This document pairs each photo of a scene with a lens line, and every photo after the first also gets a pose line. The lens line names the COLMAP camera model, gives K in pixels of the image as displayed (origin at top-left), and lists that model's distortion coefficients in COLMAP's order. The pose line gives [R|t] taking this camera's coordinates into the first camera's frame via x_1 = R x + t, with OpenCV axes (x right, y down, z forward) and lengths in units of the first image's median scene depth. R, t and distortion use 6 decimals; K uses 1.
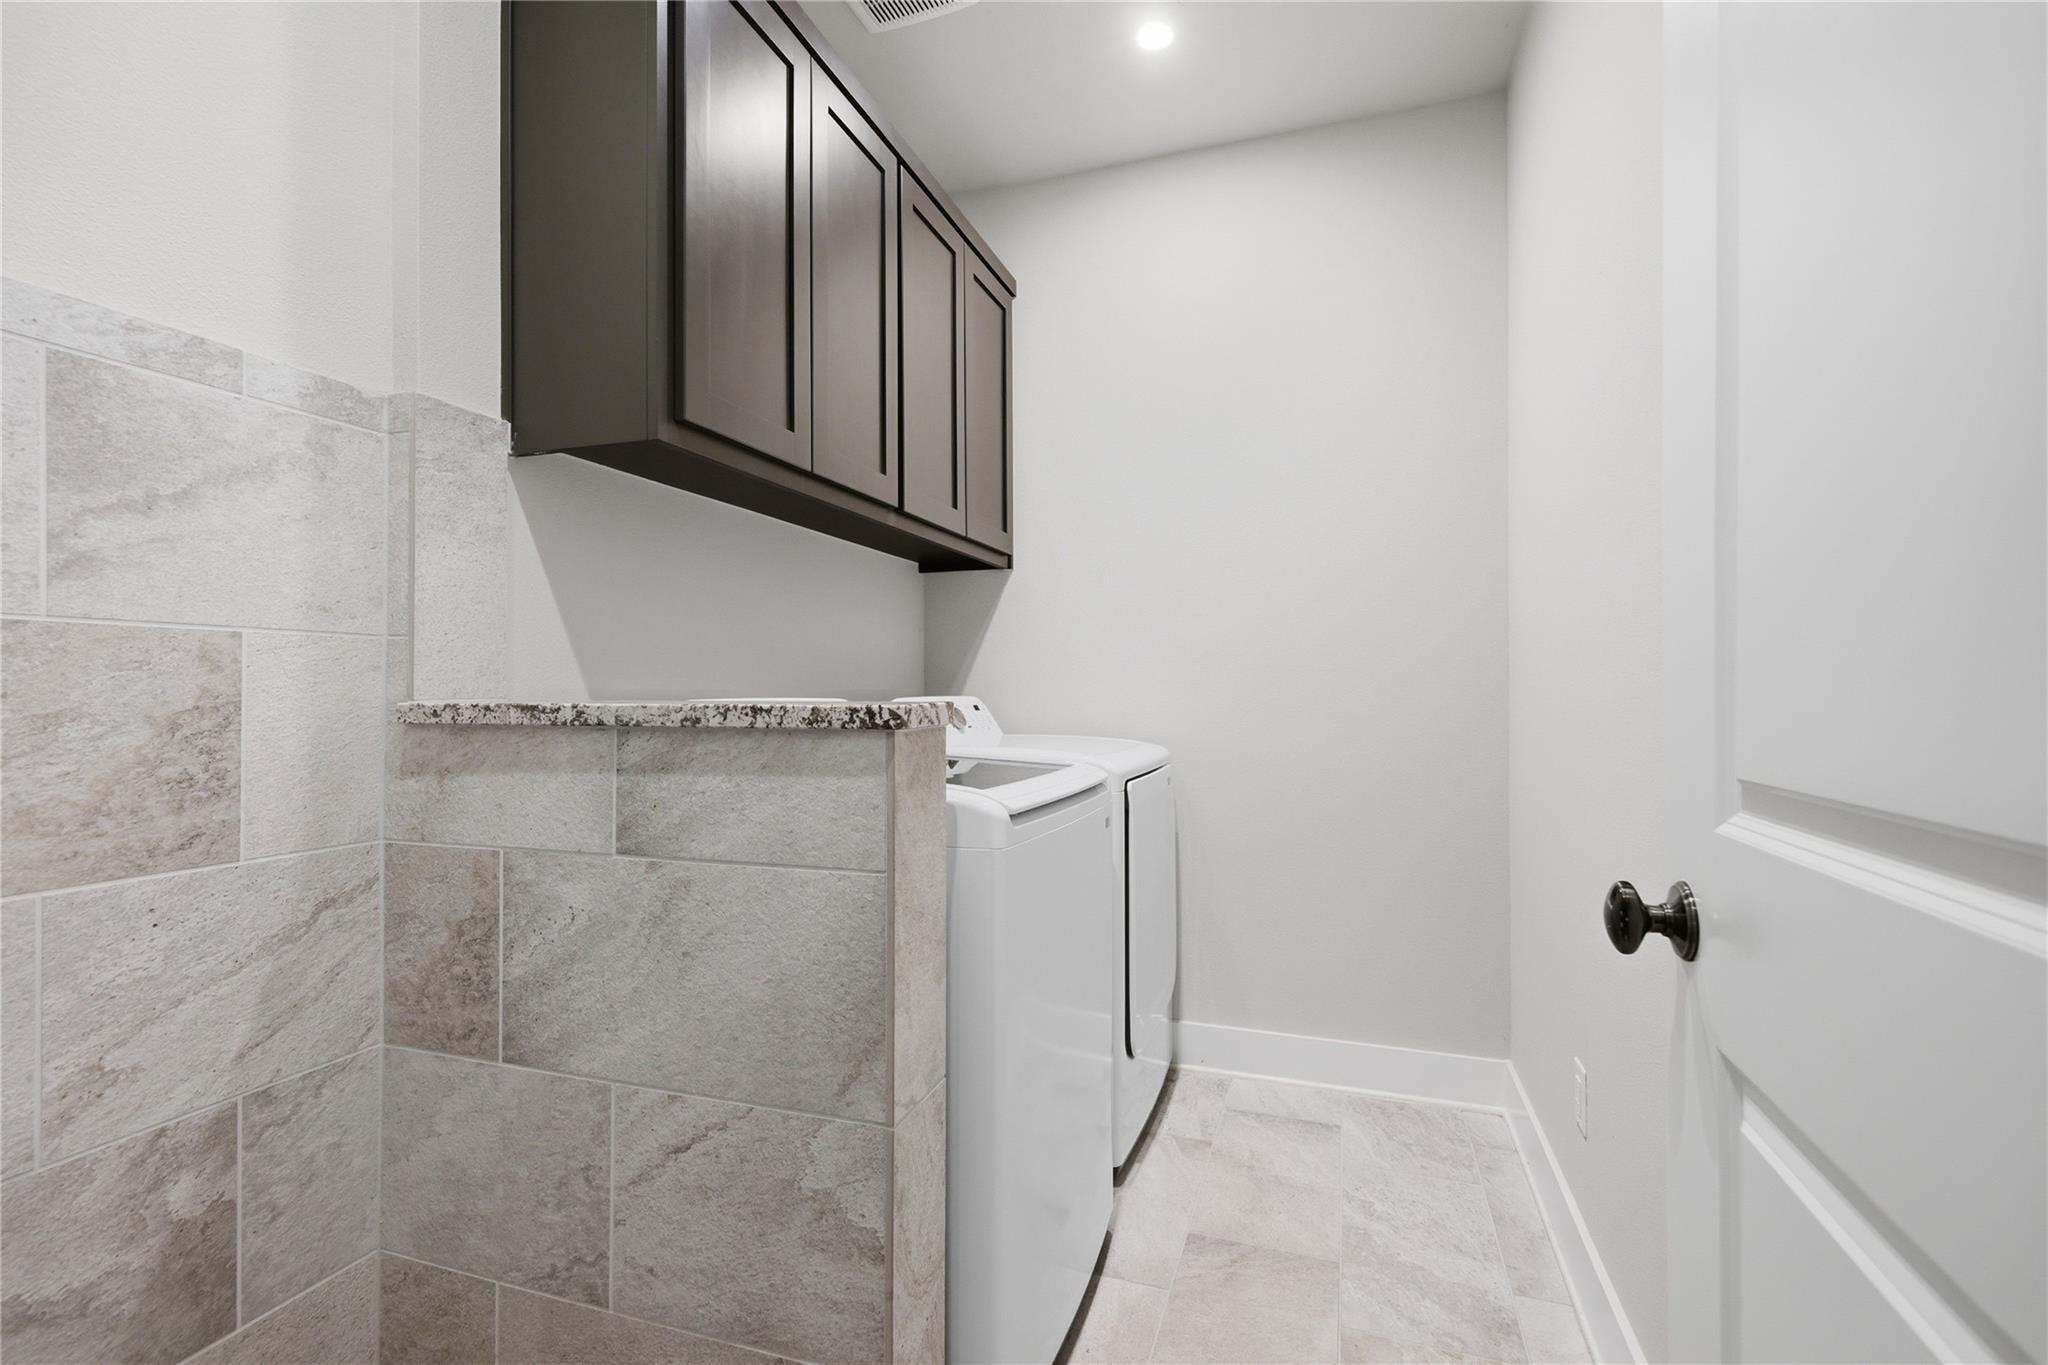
lens RADIAL K [[925.2, 0, 1021.5], [0, 925.2, 684.4], [0, 0, 1]] dist [0.002320, 0.000288]
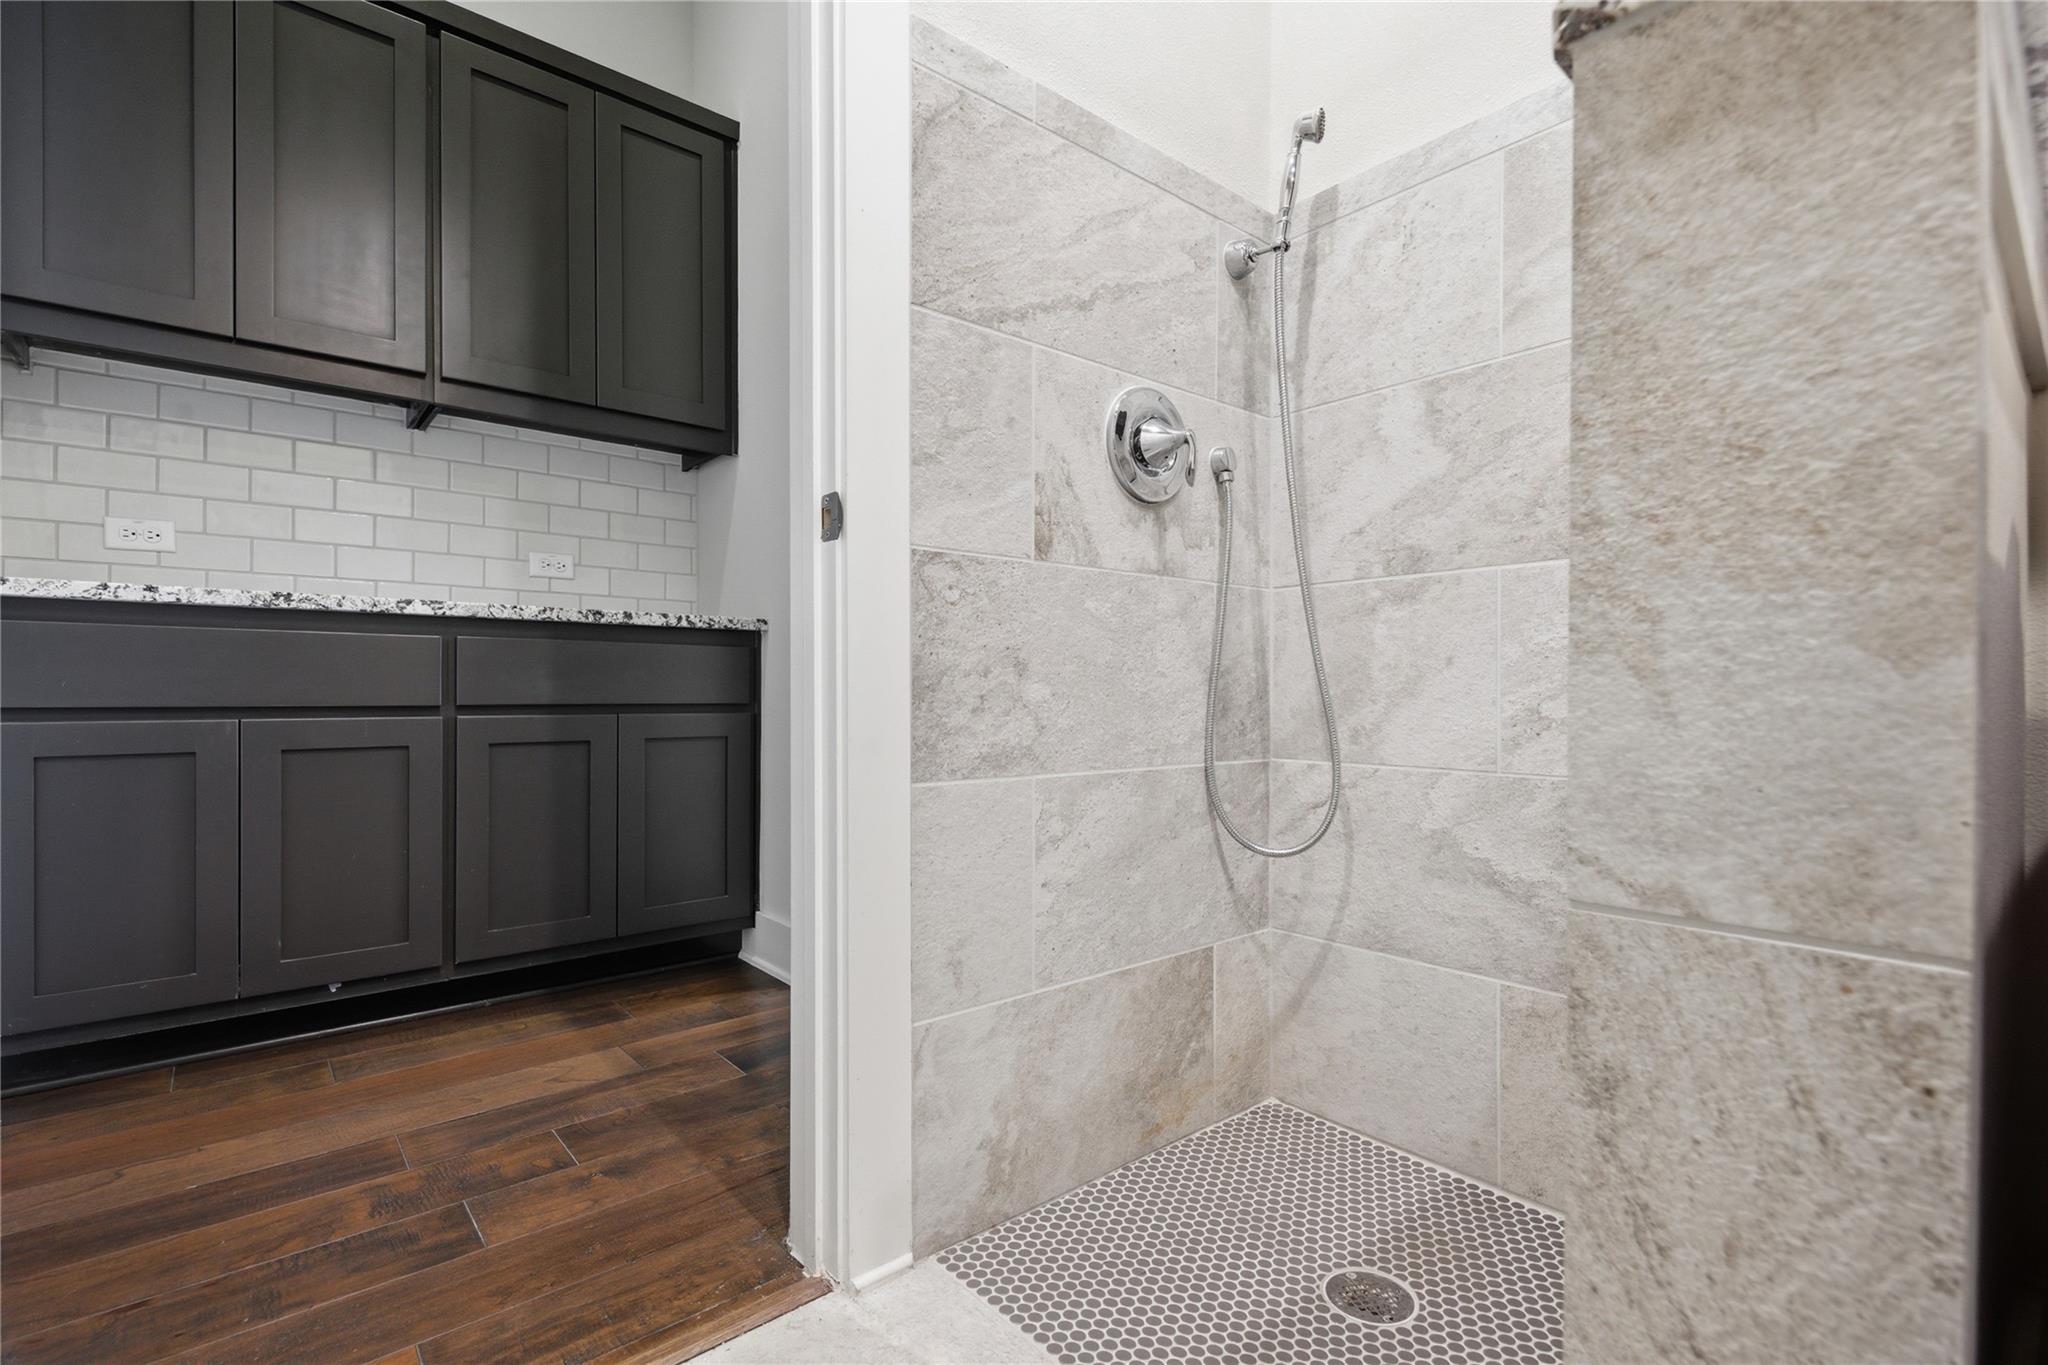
lens RADIAL K [[925.2, 0, 1025.1], [0, 925.2, 685.6], [0, 0, 1]] dist [0.002320, 0.000288]
pose [[-0.502361, 0.001320, -0.864657, 0.412176], [0.010190, 0.999938, -0.004394, 0.381055], [0.864598, -0.011018, -0.502344, 1.040397]]
